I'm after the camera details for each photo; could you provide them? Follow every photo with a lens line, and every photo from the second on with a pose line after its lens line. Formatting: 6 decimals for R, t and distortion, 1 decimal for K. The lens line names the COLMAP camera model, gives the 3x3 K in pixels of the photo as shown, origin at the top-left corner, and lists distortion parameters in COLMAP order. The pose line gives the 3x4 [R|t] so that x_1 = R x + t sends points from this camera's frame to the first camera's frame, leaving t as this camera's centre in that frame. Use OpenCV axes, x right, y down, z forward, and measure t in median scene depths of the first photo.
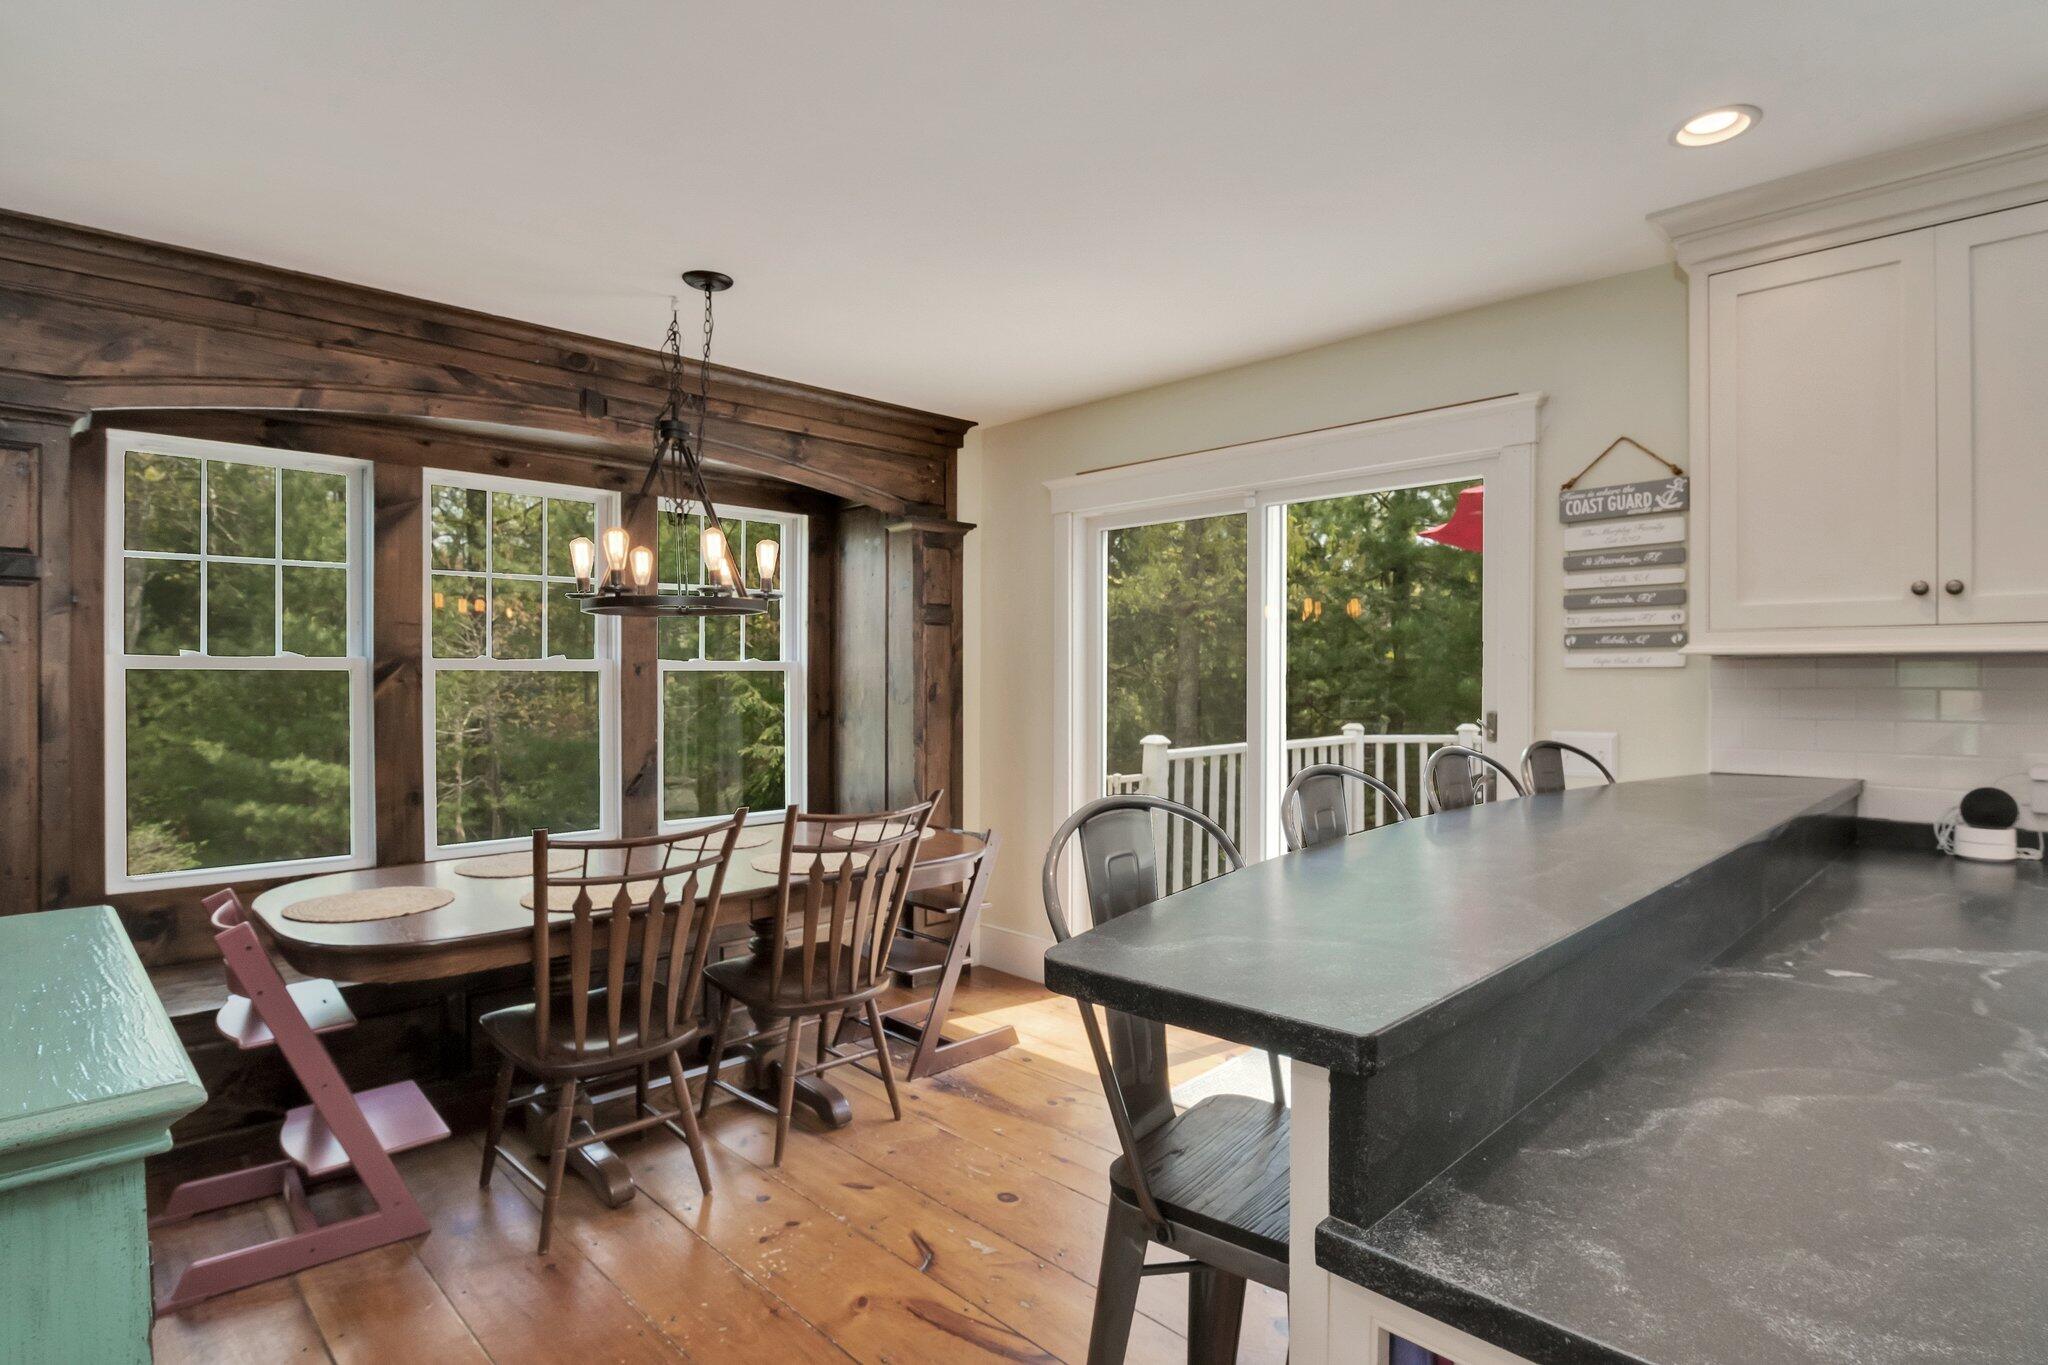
lens RADIAL K [[1044.0, 0, 1042.6], [0, 1044.0, 686.9], [0, 0, 1]] dist [-0.018785, -0.002732]
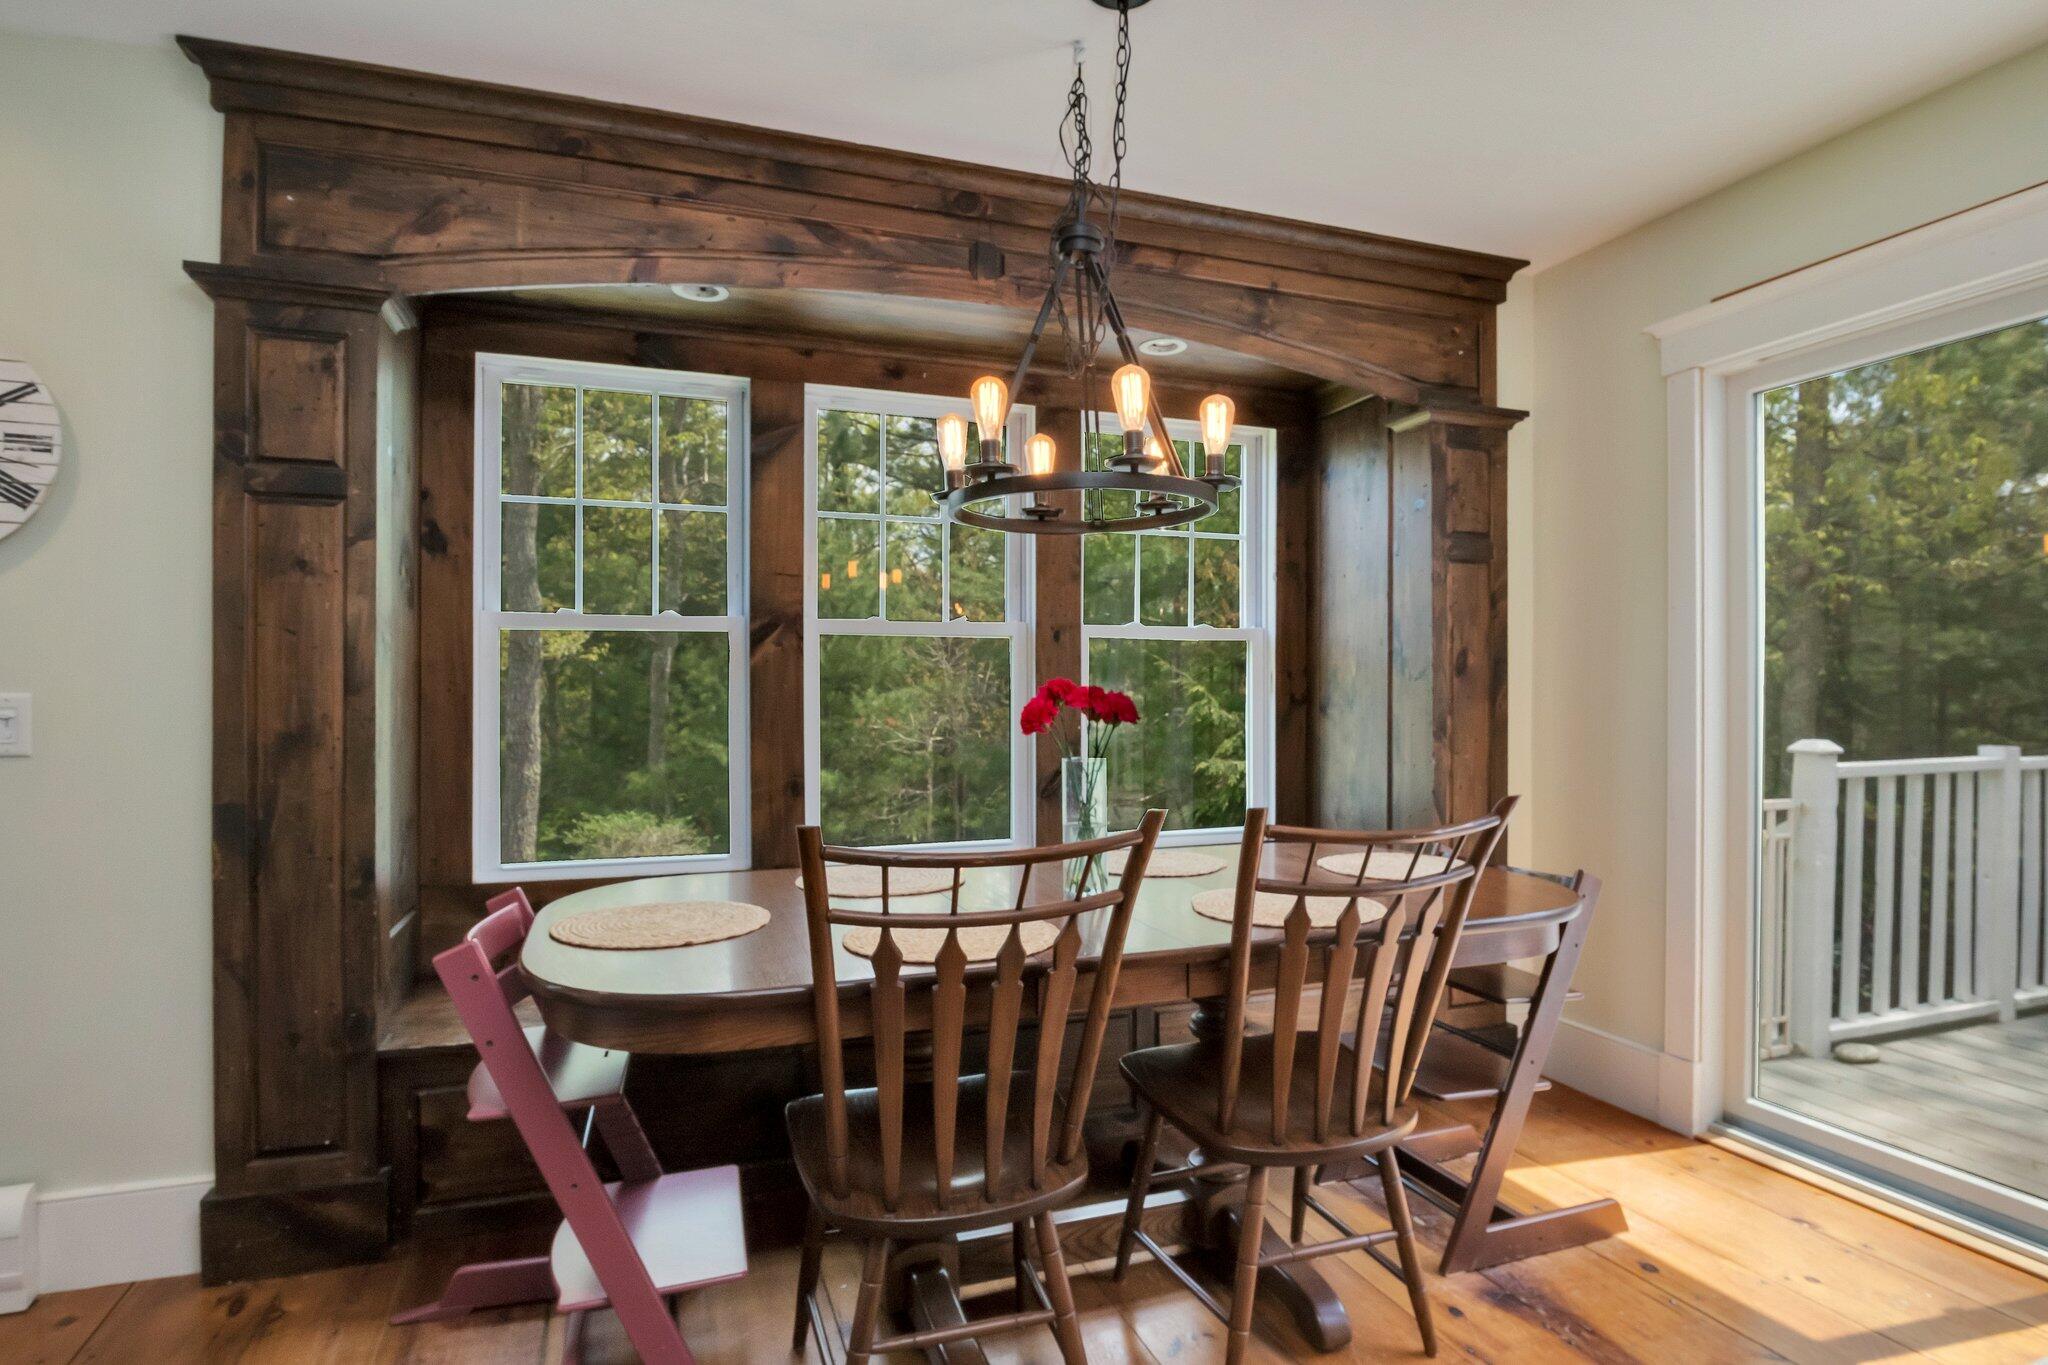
lens RADIAL K [[1110.9, 0, 1029.1], [0, 1110.9, 696.7], [0, 0, 1]] dist [-0.018289, -0.000794]
pose [[0.906386, -0.001254, -0.422449, -0.072496], [-0.002159, 0.999969, -0.007599, 0.043154], [0.422446, 0.007800, 0.906355, 0.298967]]
